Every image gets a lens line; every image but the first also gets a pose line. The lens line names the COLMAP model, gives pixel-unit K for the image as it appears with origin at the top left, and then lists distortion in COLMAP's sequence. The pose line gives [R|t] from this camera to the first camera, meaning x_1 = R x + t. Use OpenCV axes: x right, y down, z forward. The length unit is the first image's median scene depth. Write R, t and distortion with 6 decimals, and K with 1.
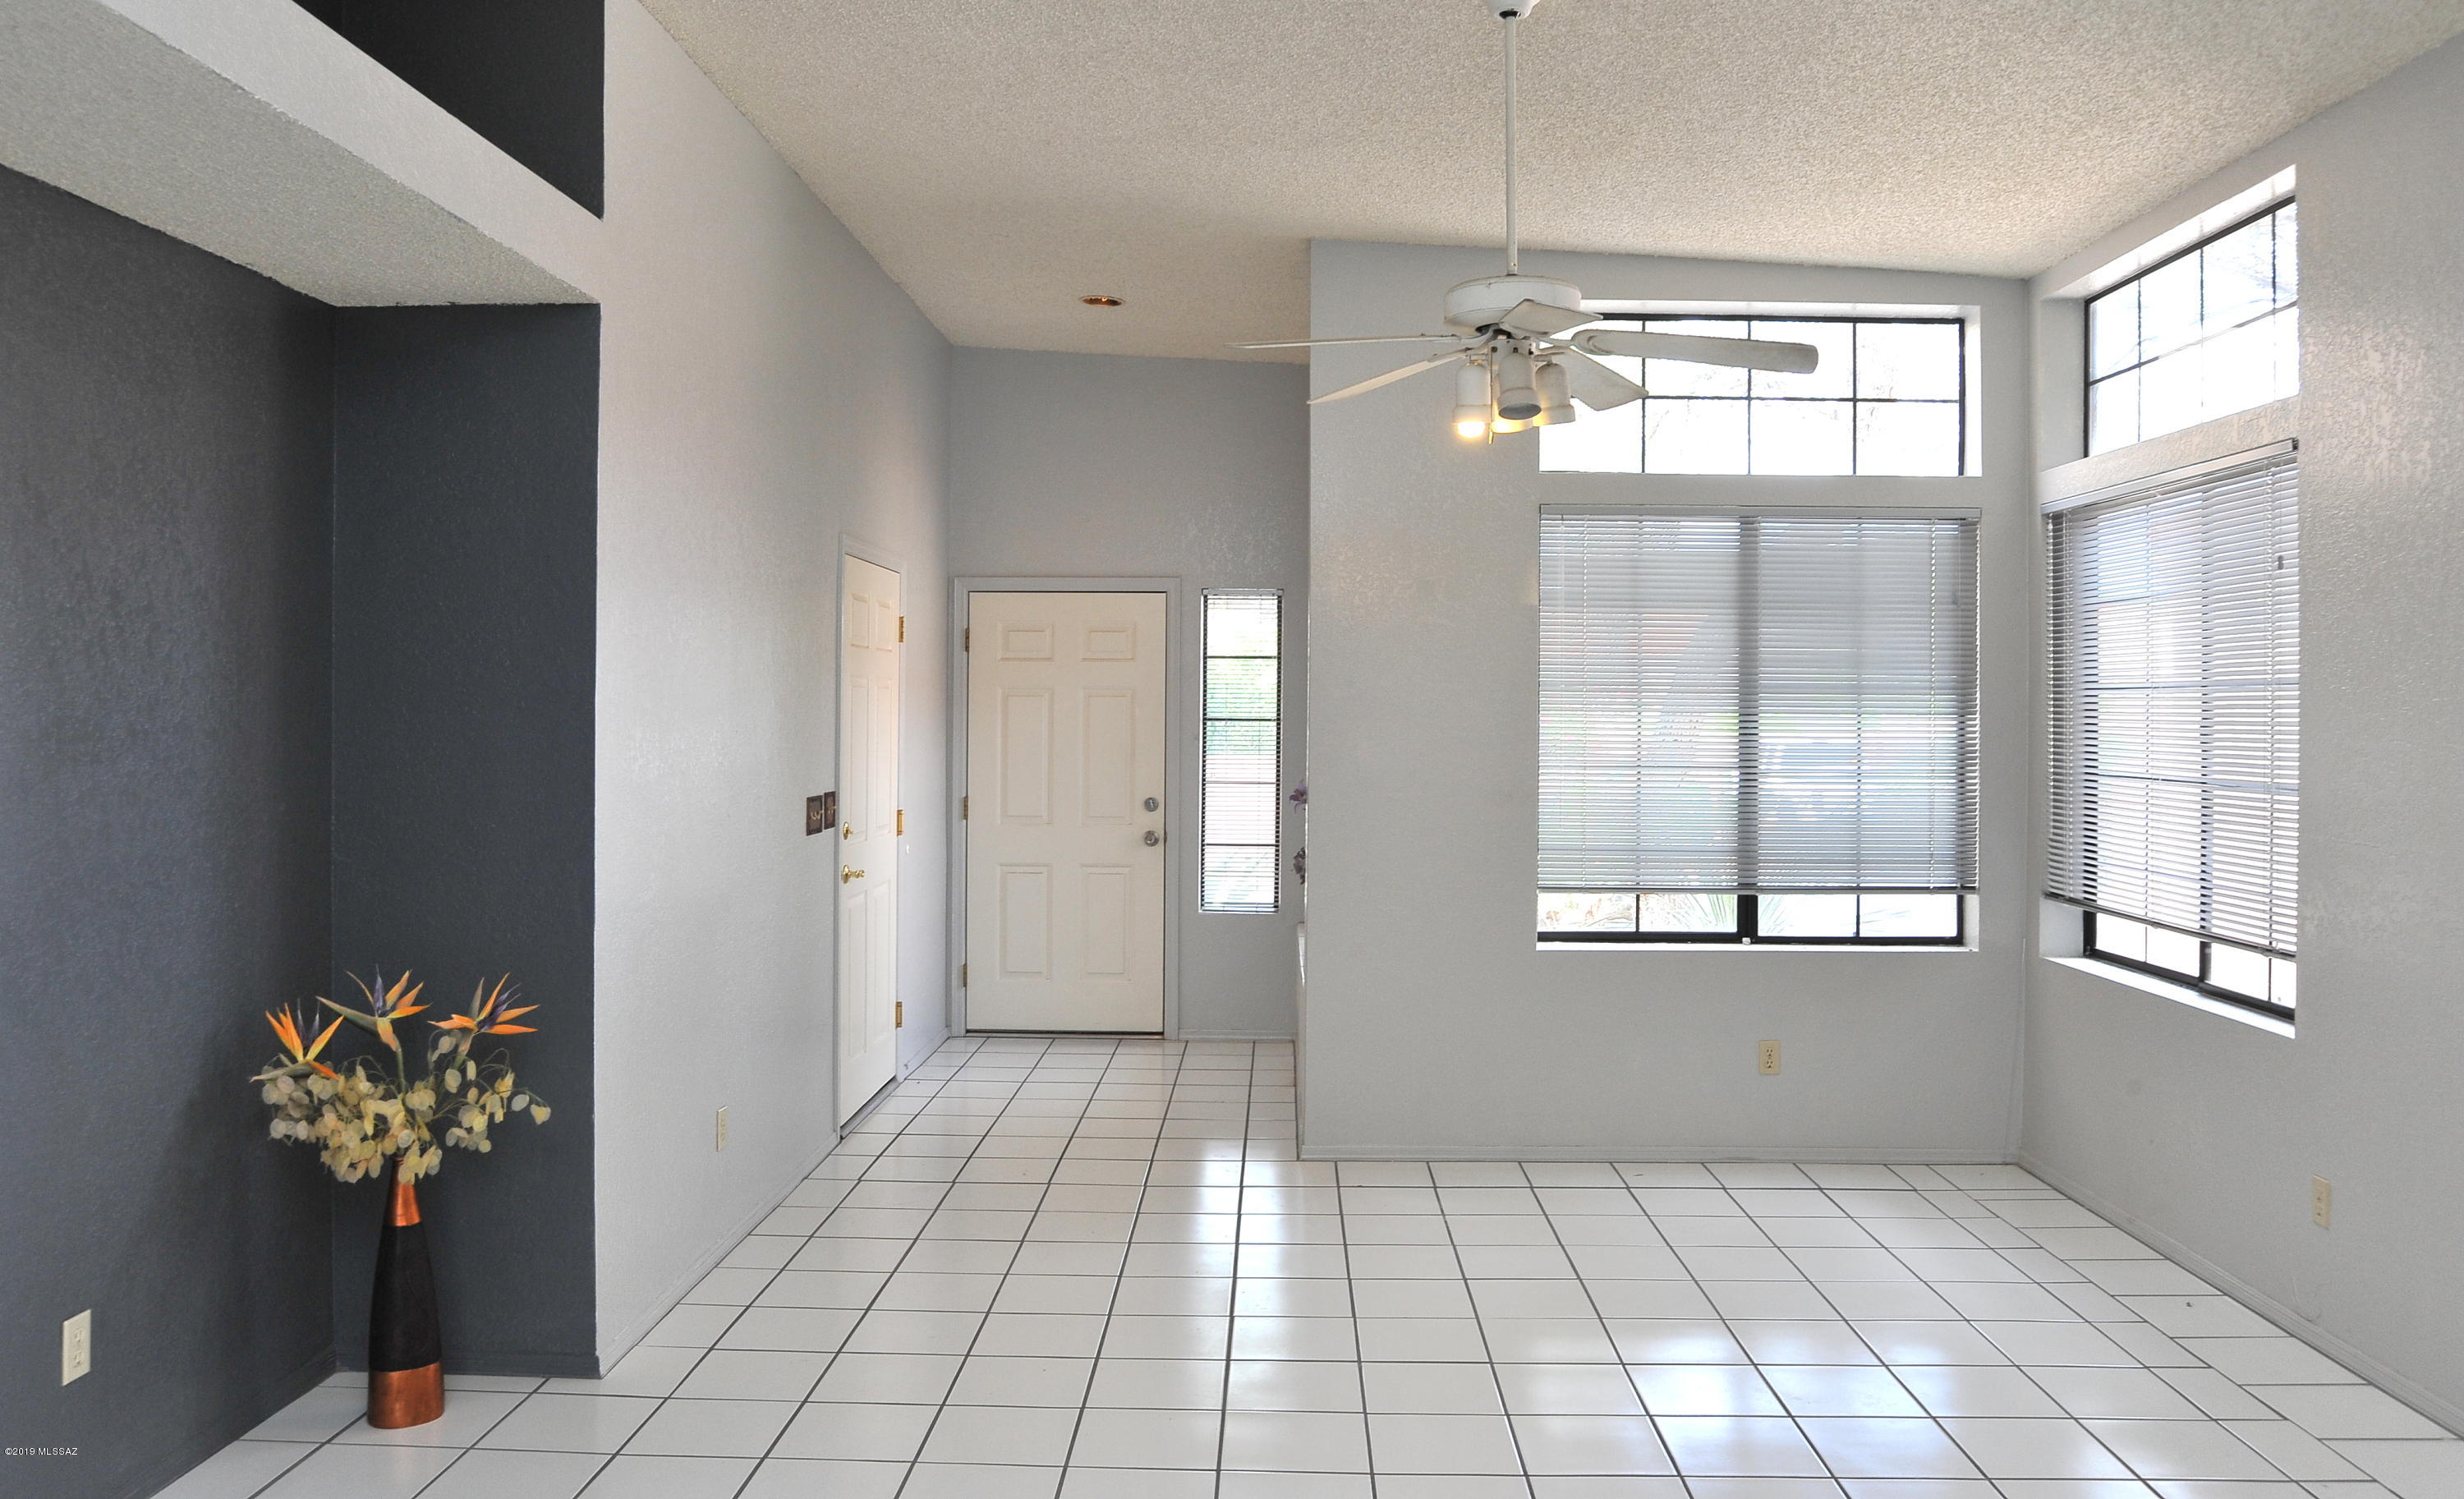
lens RADIAL K [[1770.8, 0, 1249.8], [0, 1770.8, 724.9], [0, 0, 1]] dist [-0.043177, 0.008164]
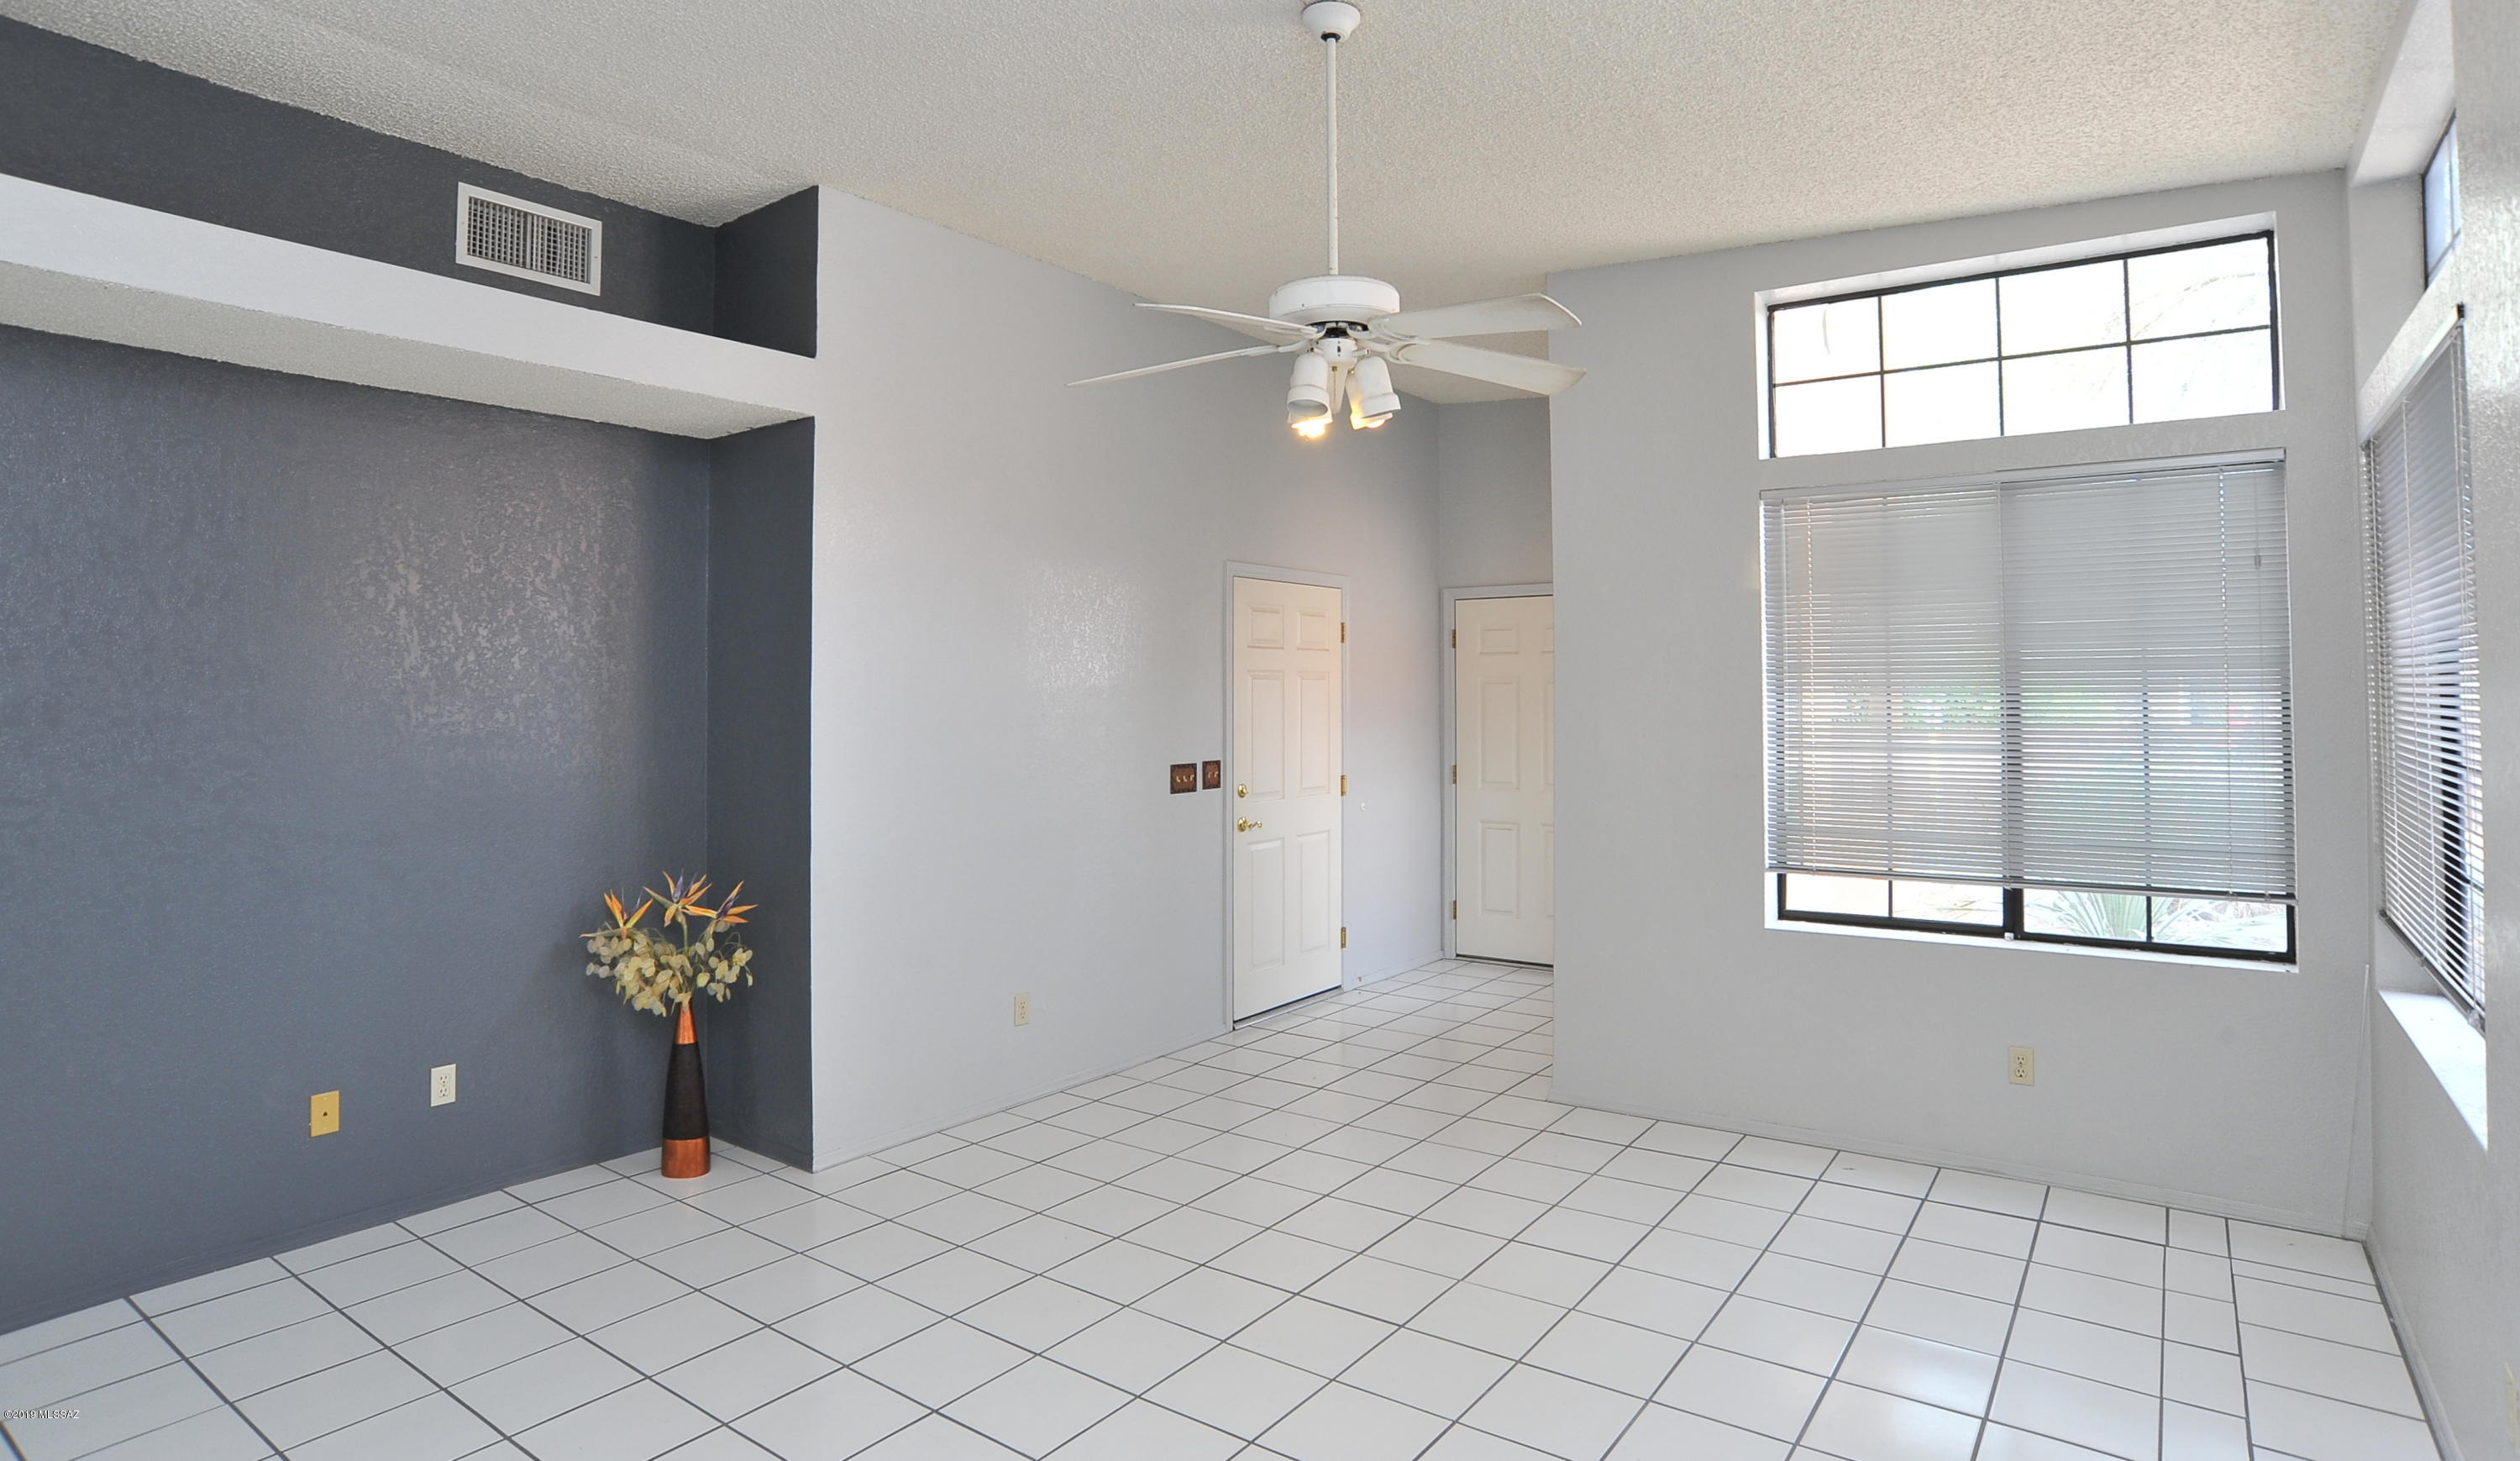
lens RADIAL K [[1336.0, 0, 1269.1], [0, 1336.0, 674.2], [0, 0, 1]] dist [-0.067372, 0.015183]
pose [[0.826169, -0.018248, -0.563127, 0.348454], [0.004748, 0.999665, -0.025428, -0.000428], [0.563402, 0.018334, 0.825979, 0.208095]]
